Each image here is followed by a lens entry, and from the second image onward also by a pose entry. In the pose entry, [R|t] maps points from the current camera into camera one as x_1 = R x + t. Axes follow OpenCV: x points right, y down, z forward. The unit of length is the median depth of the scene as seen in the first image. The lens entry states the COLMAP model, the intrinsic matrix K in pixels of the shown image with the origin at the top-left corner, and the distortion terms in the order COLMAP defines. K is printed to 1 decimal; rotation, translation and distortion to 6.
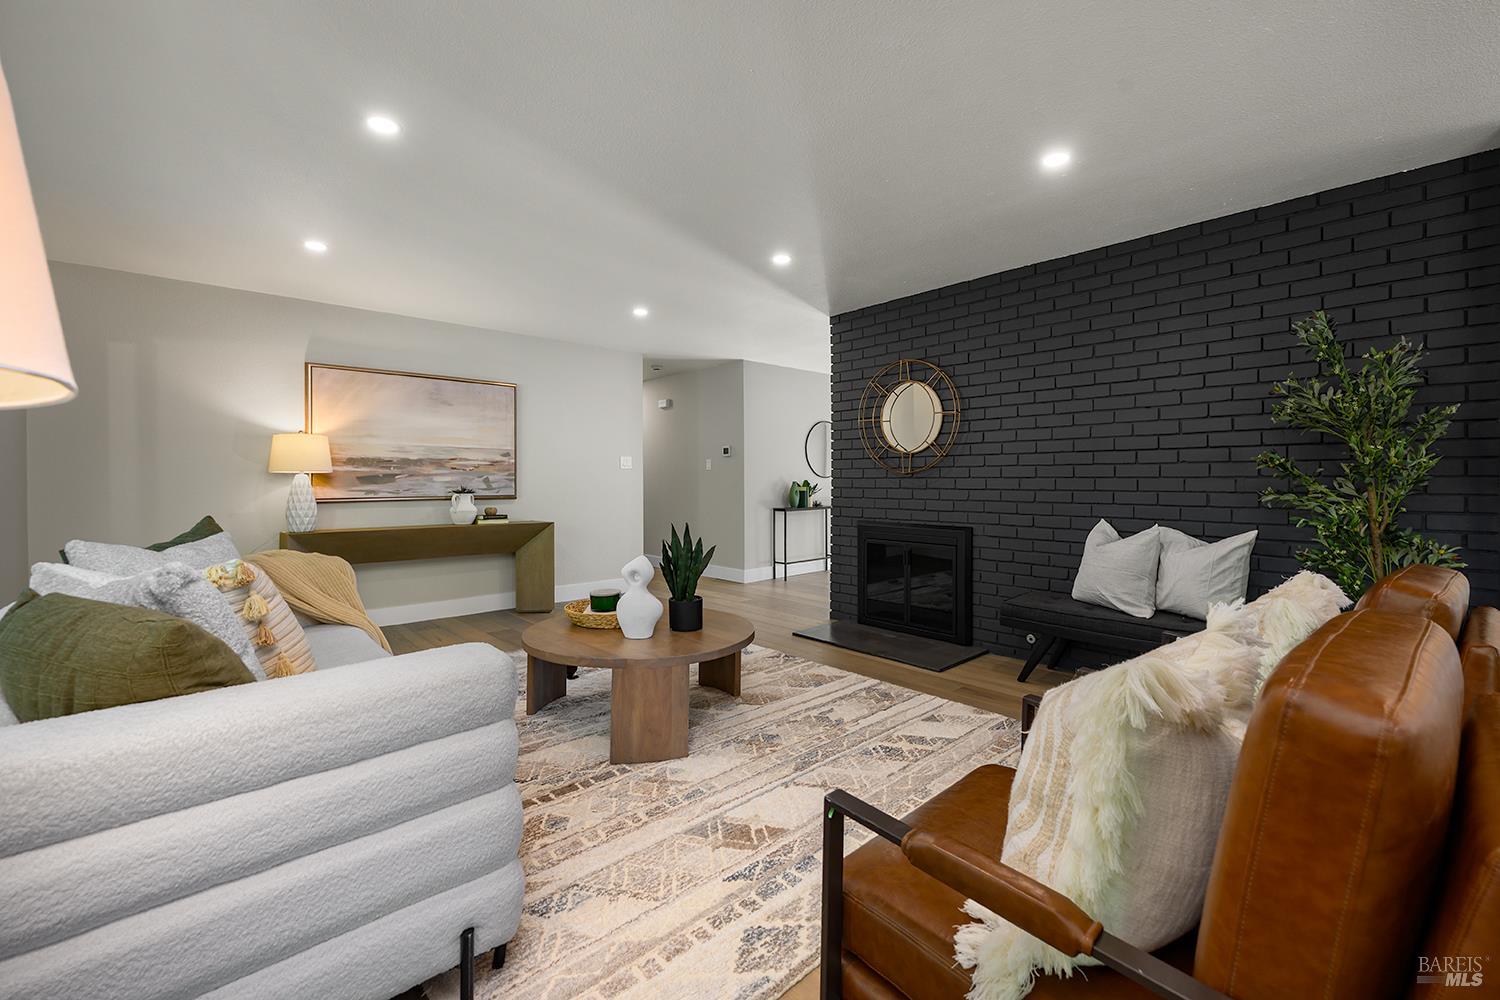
lens RADIAL K [[607.8, 0, 745.8], [0, 607.8, 470.4], [0, 0, 1]] dist [-0.000424, -0.000061]
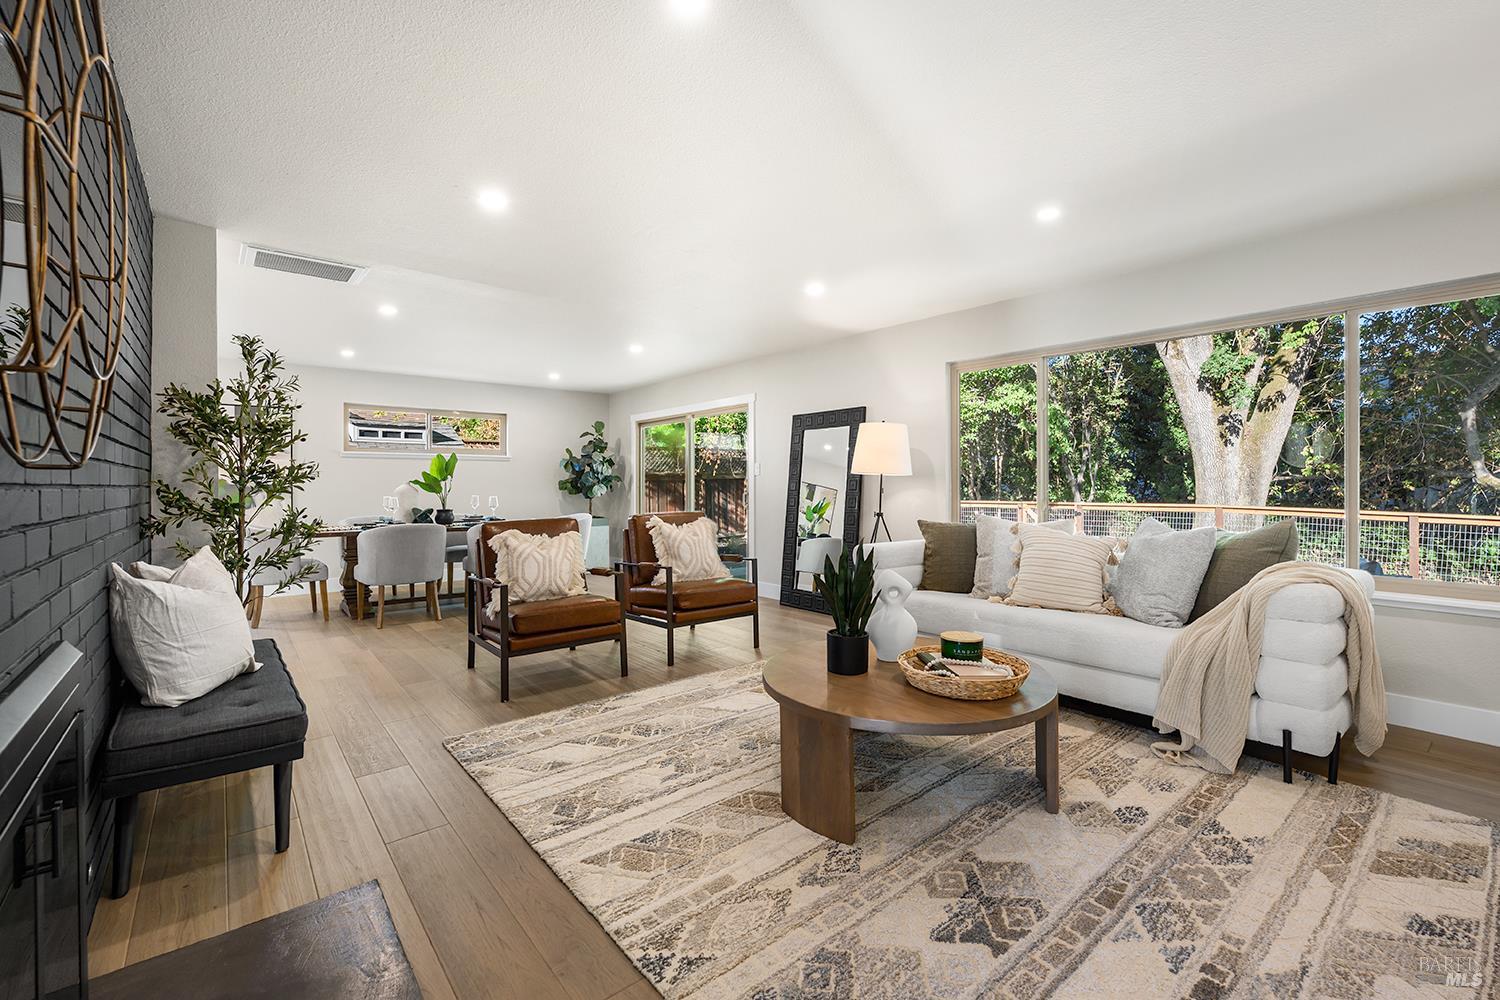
lens RADIAL K [[625.8, 0, 754.0], [0, 625.8, 499.3], [0, 0, 1]] dist [-0.003179, -0.000028]
pose [[-0.999473, 0.009341, 0.031100, -0.003332], [0.009272, 0.999954, -0.002354, 0.032488], [-0.031121, -0.002065, -0.999514, 1.729988]]
